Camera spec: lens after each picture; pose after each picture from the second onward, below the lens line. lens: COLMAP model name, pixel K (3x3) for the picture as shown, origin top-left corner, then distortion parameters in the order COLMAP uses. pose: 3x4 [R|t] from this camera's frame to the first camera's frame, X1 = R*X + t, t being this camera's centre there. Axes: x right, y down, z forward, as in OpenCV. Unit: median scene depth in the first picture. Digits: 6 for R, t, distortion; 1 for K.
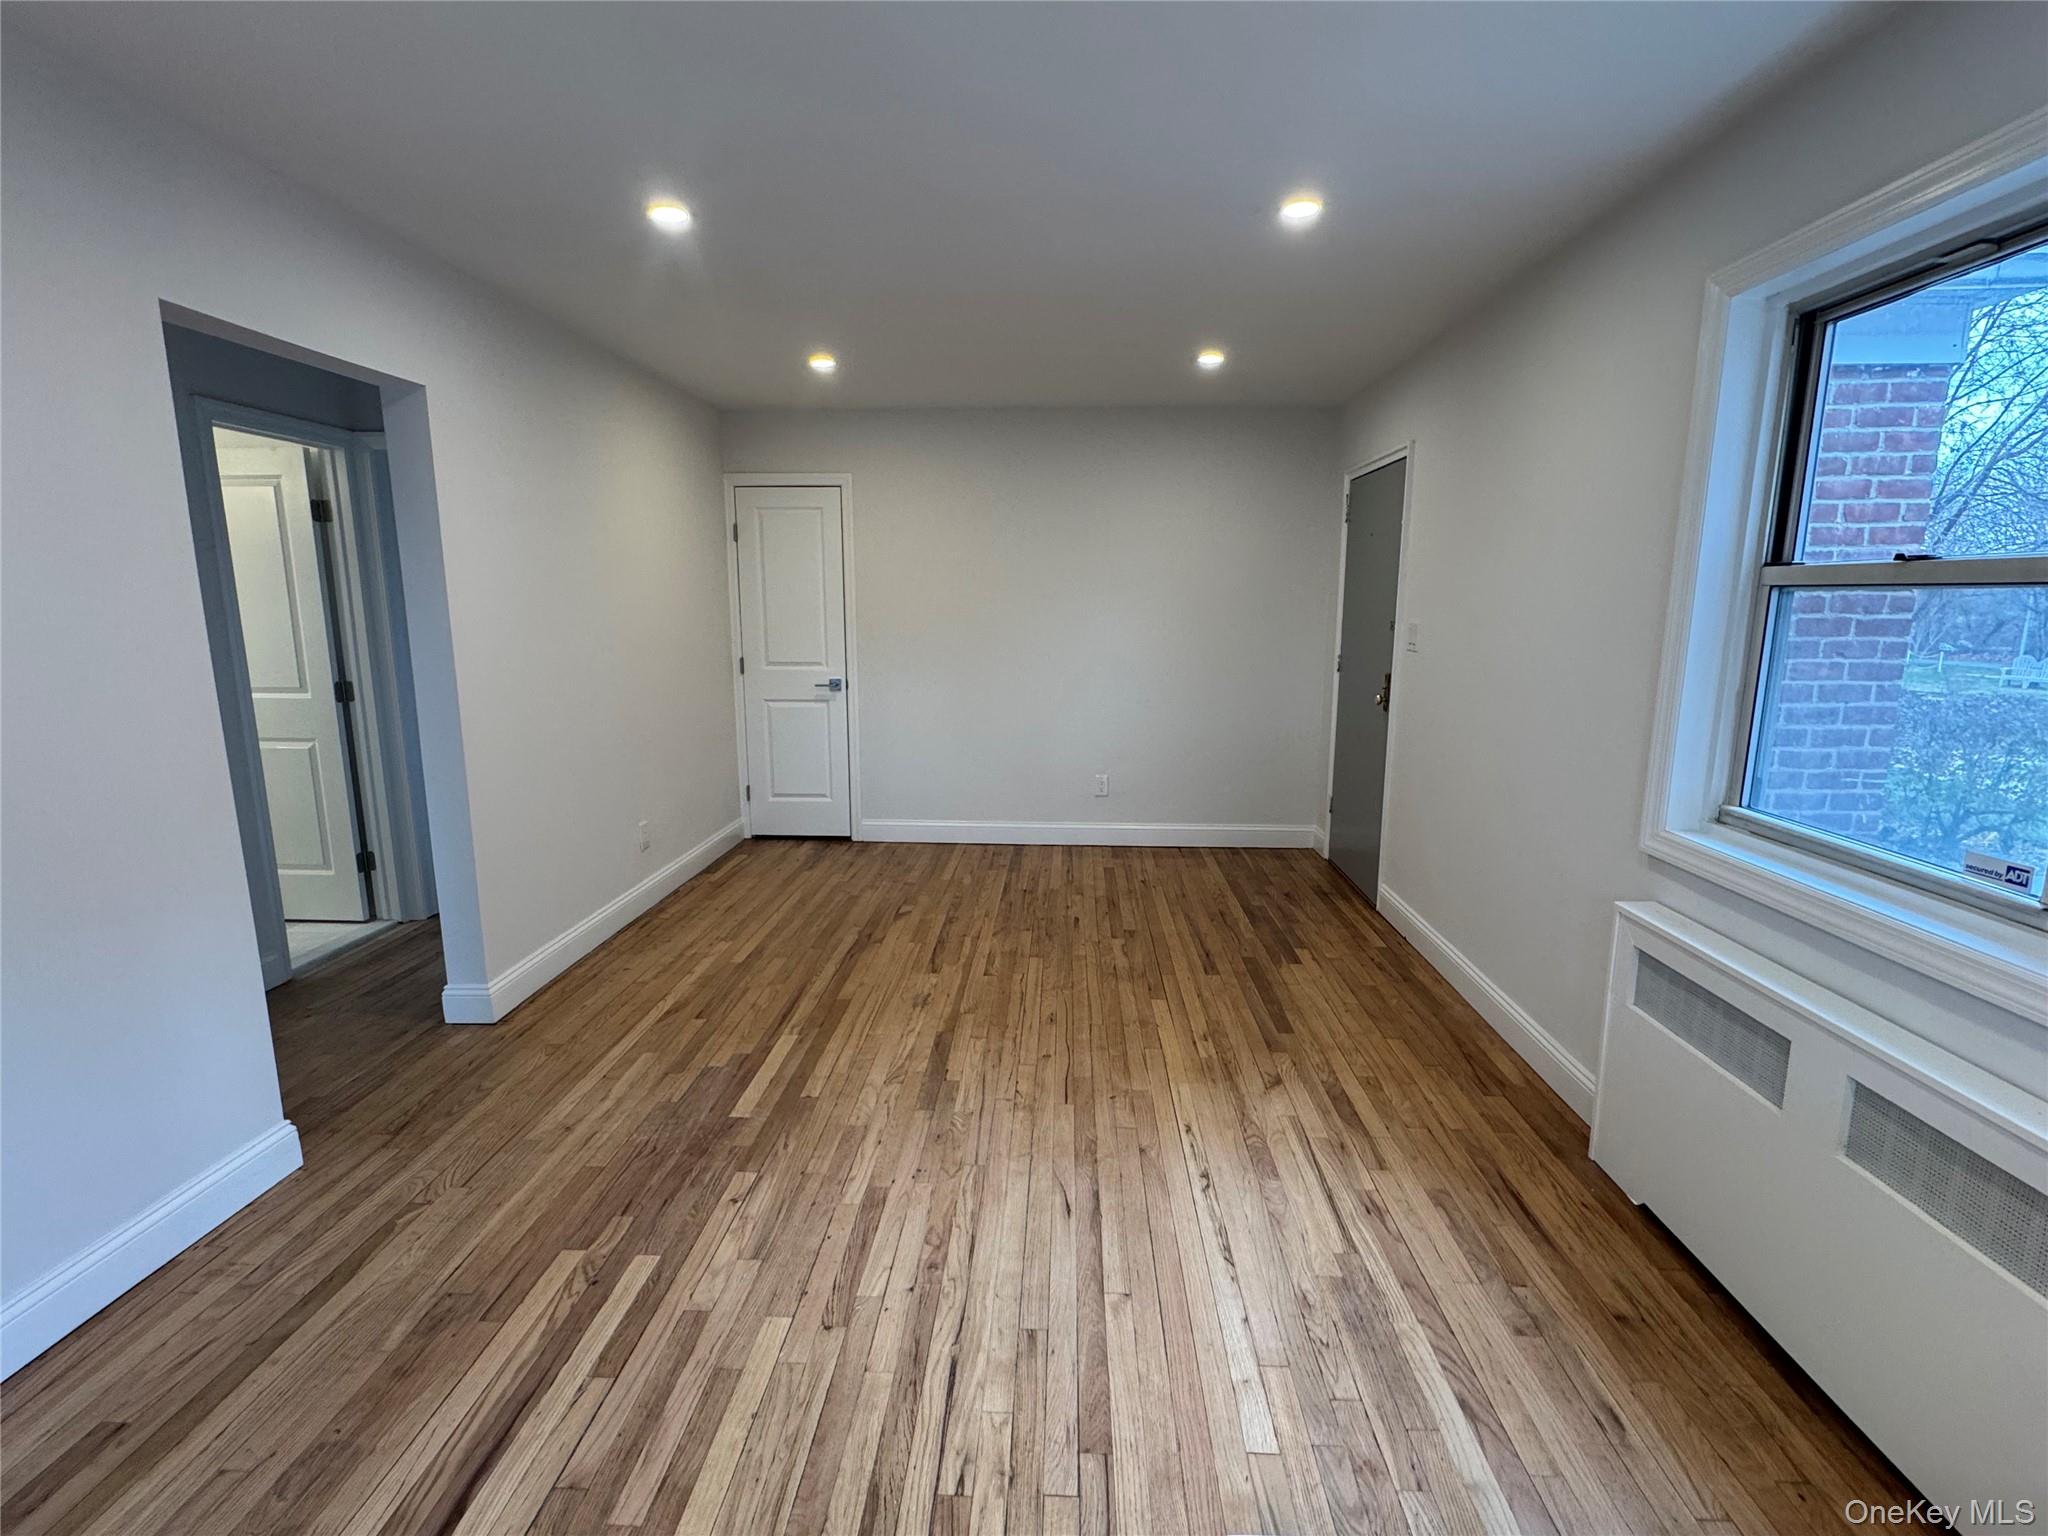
lens RADIAL K [[936.5, 0, 1025.4], [0, 936.5, 768.9], [0, 0, 1]] dist [-0.003779, 0.001456]
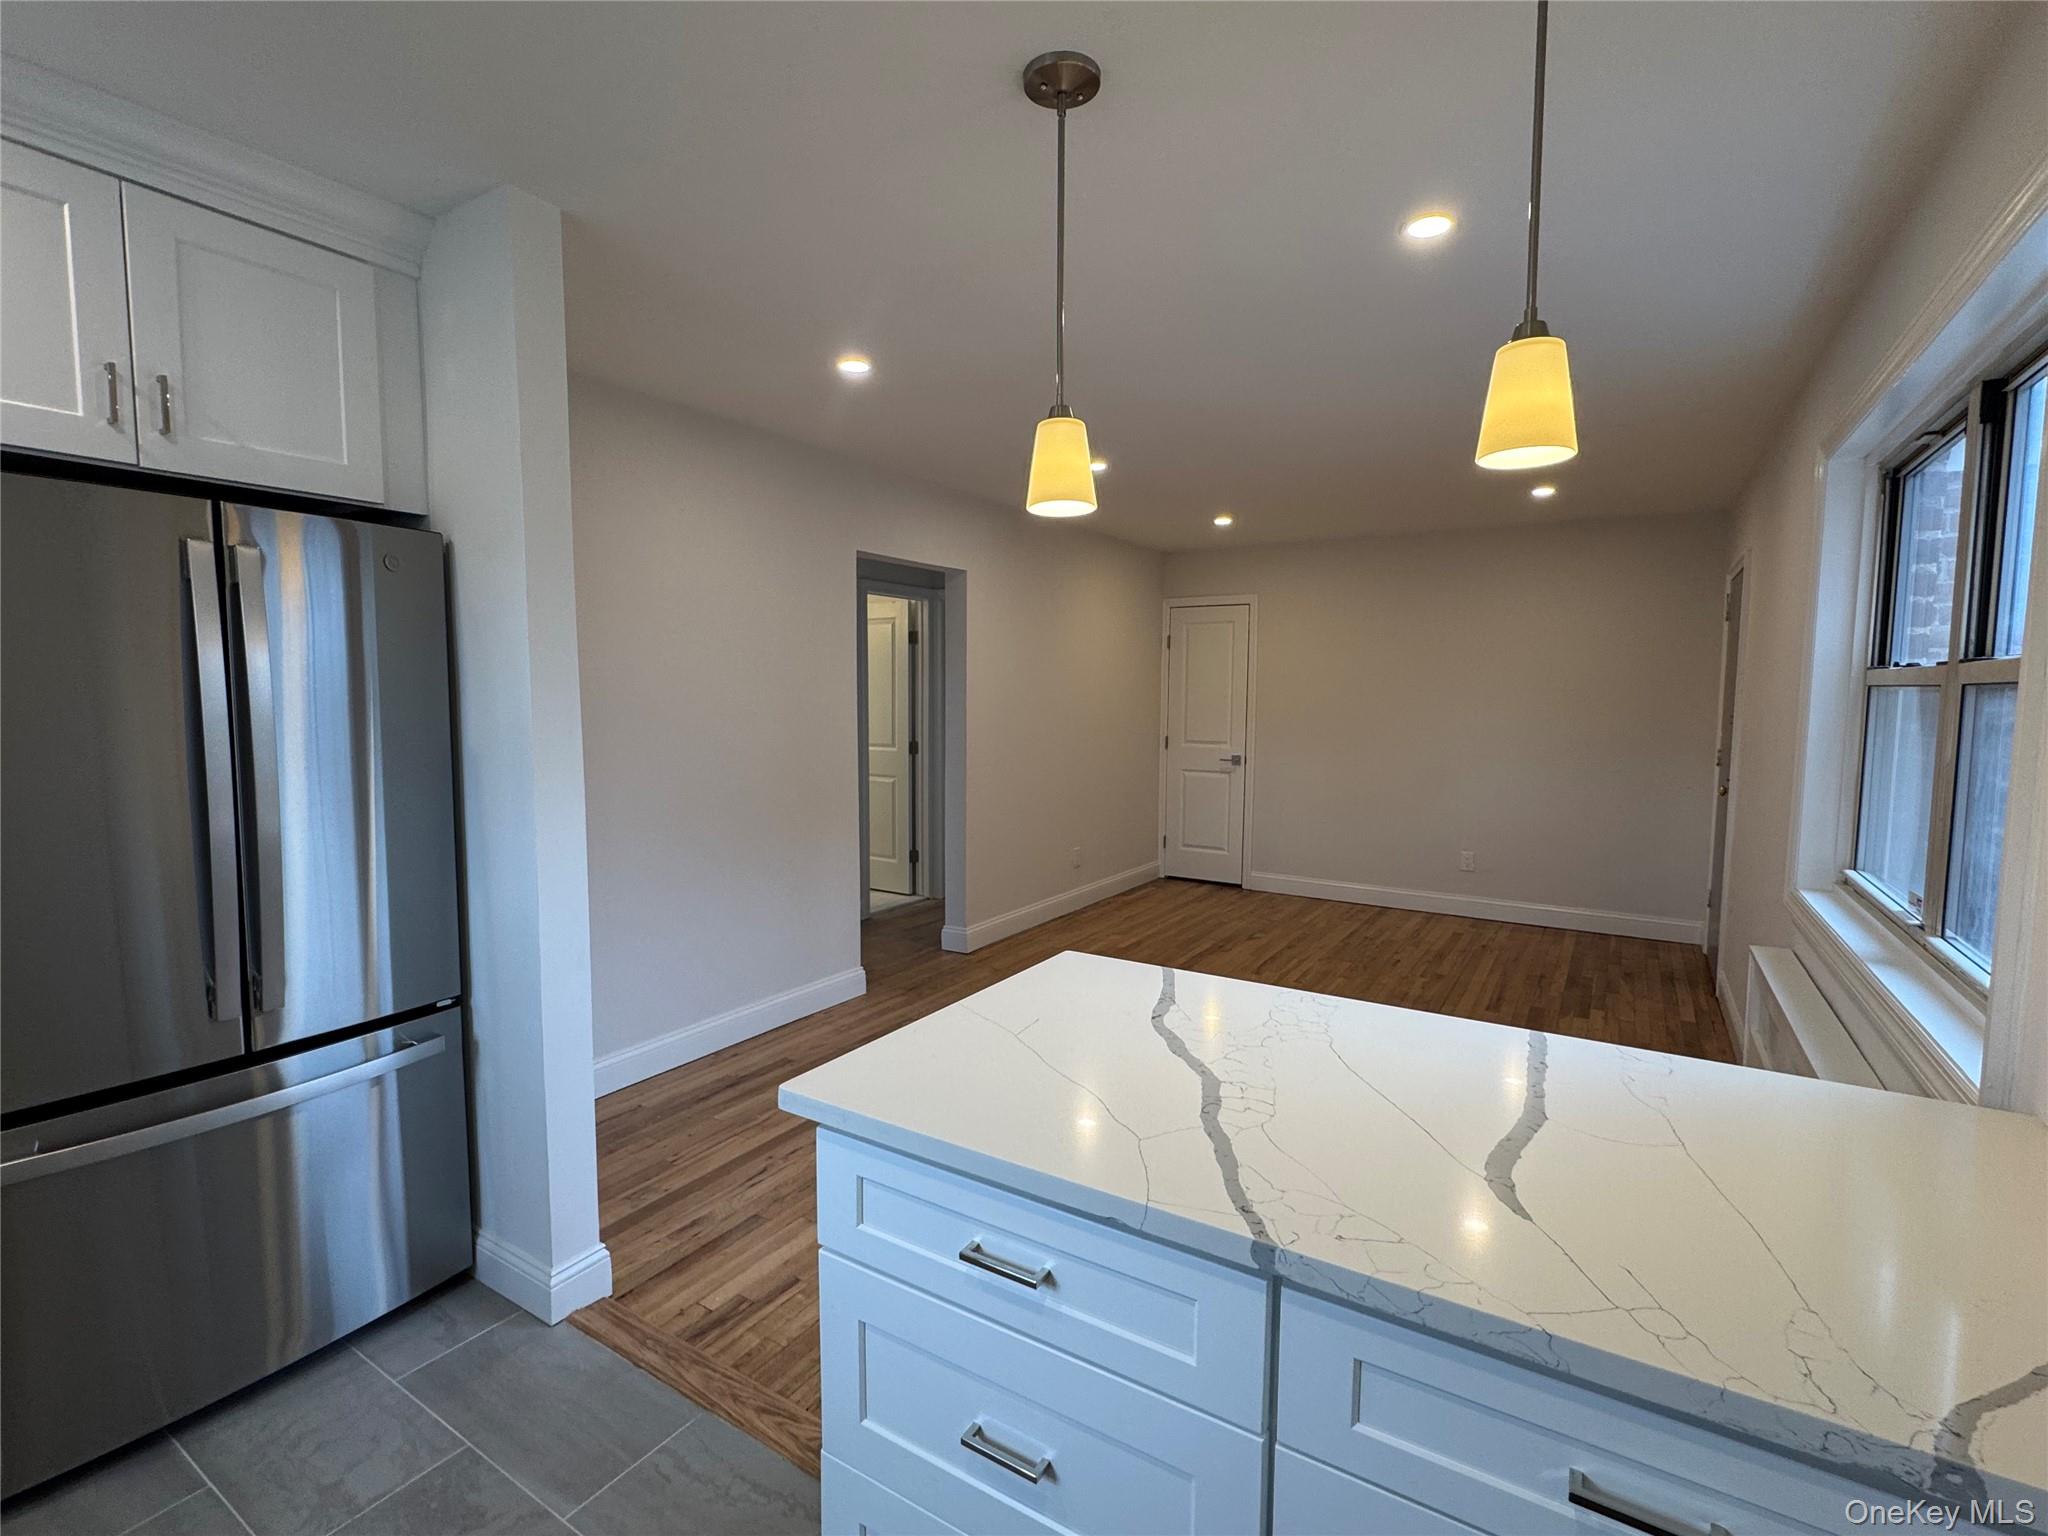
lens RADIAL K [[936.5, 0, 1027.1], [0, 936.5, 765.3], [0, 0, 1]] dist [-0.003779, 0.001456]
pose [[0.868873, 0.042911, -0.493172, 0.265171], [-0.091902, 0.992900, -0.075520, 0.057710], [0.486430, 0.110941, 0.866648, -0.333592]]
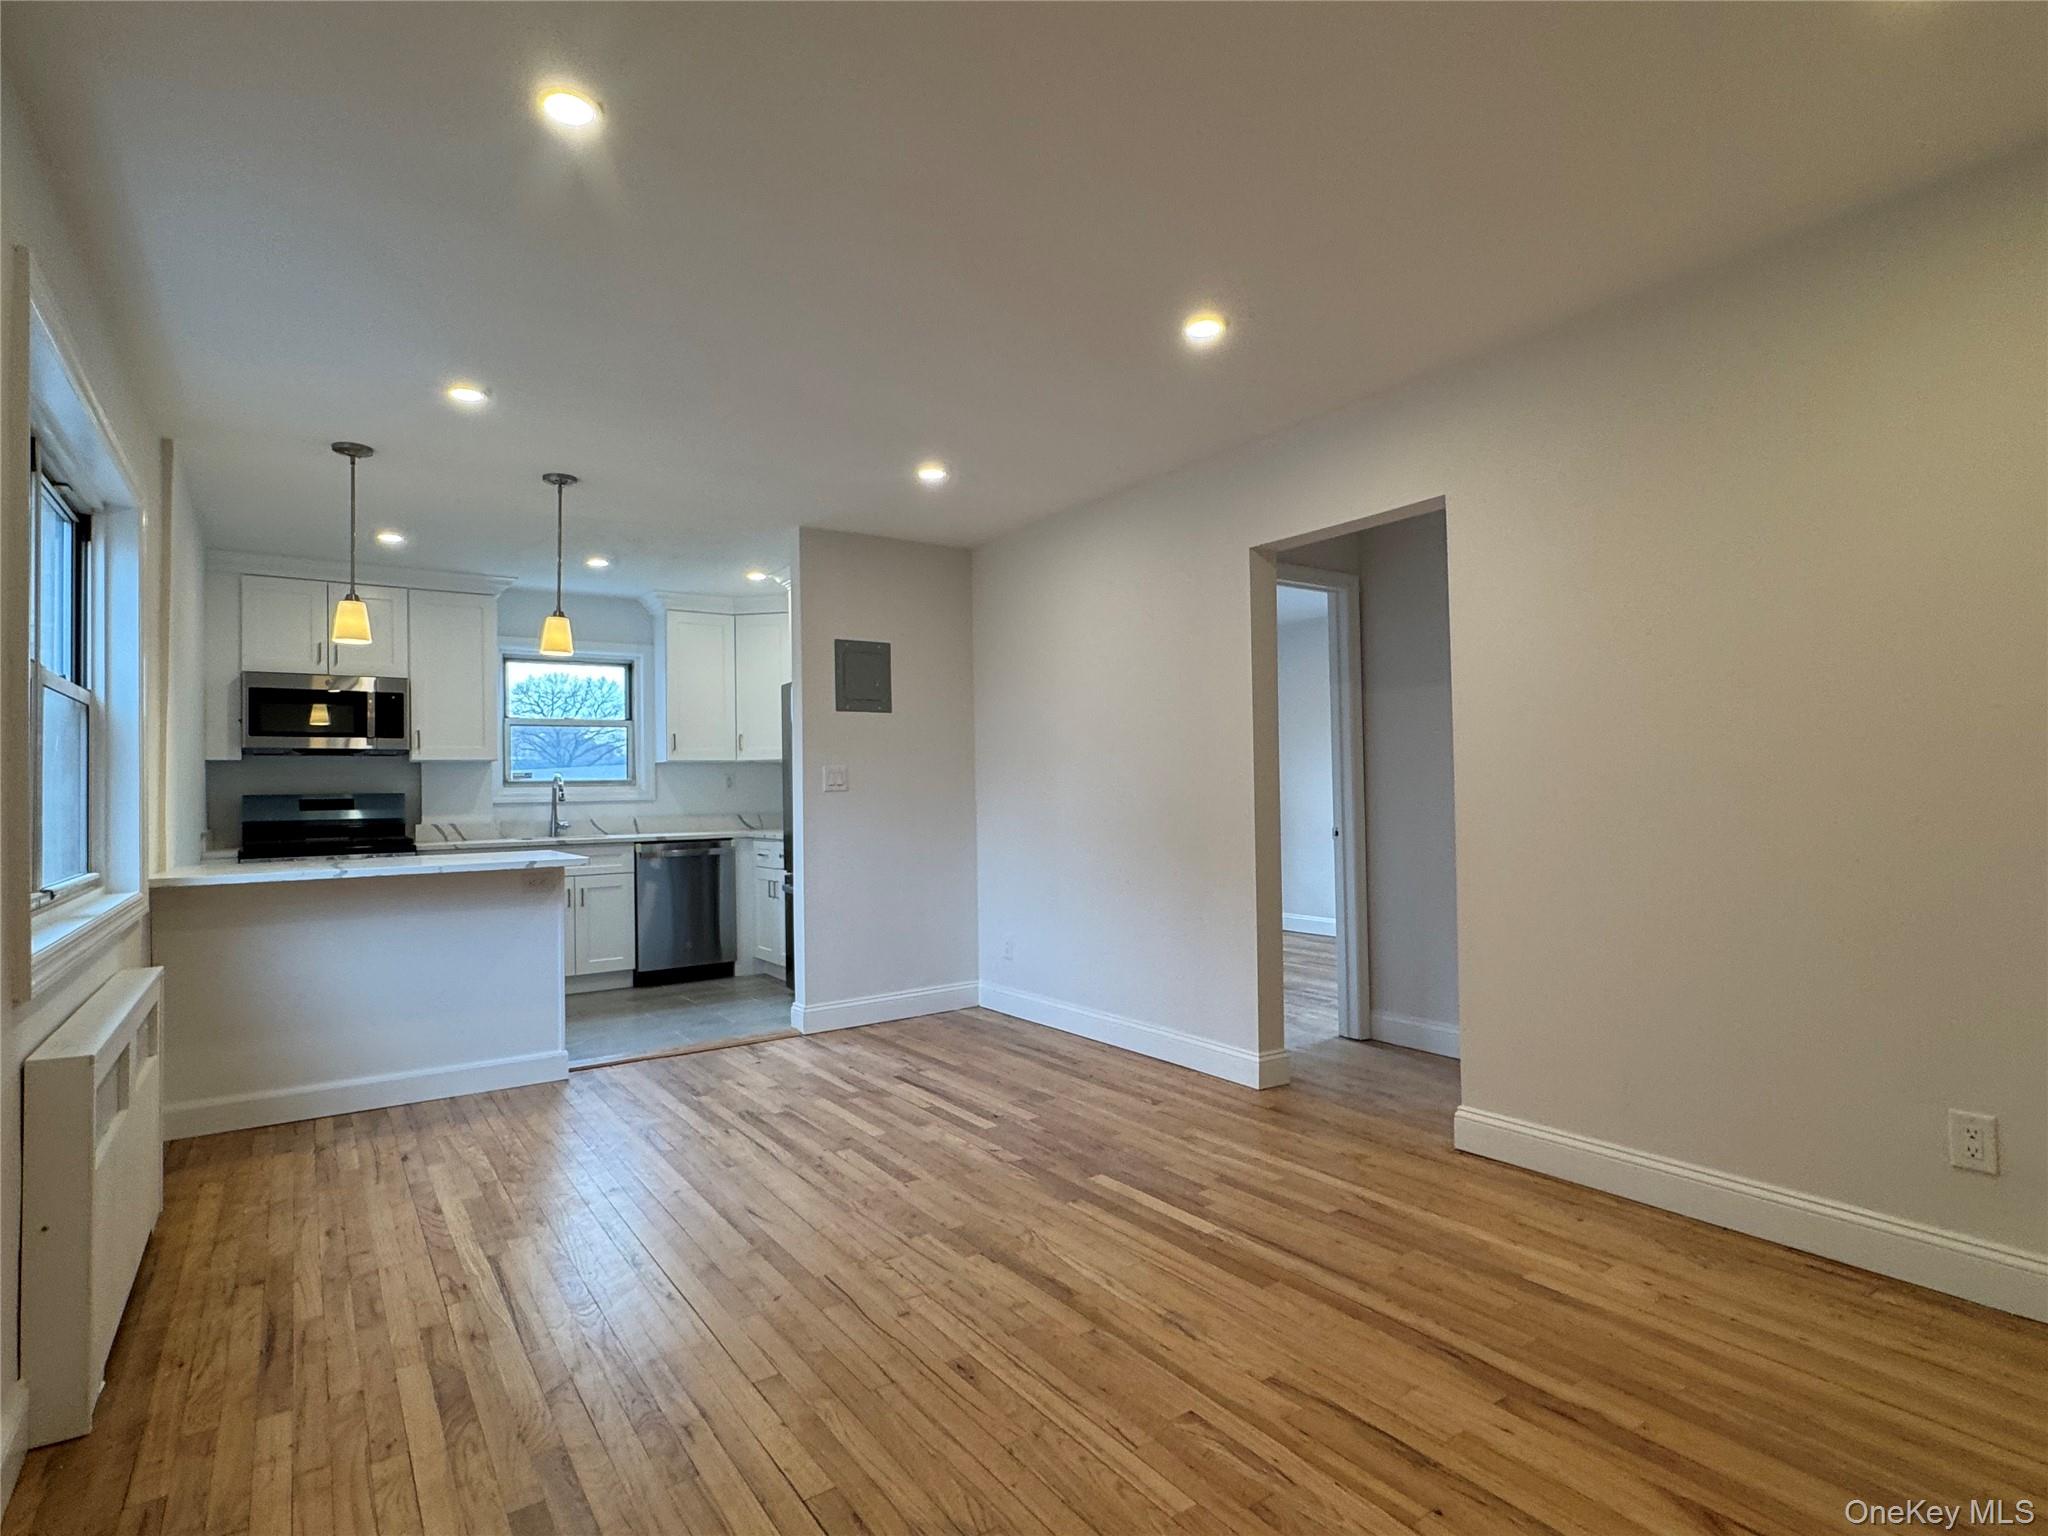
lens RADIAL K [[1074.2, 0, 1027.3], [0, 1074.2, 769.4], [0, 0, 1]] dist [0.000758, 0.000346]
pose [[-0.797735, 0.001383, -0.603007, 0.362275], [-0.089857, 0.988560, 0.121142, -0.166674], [0.596276, 0.150824, -0.788484, 1.365812]]
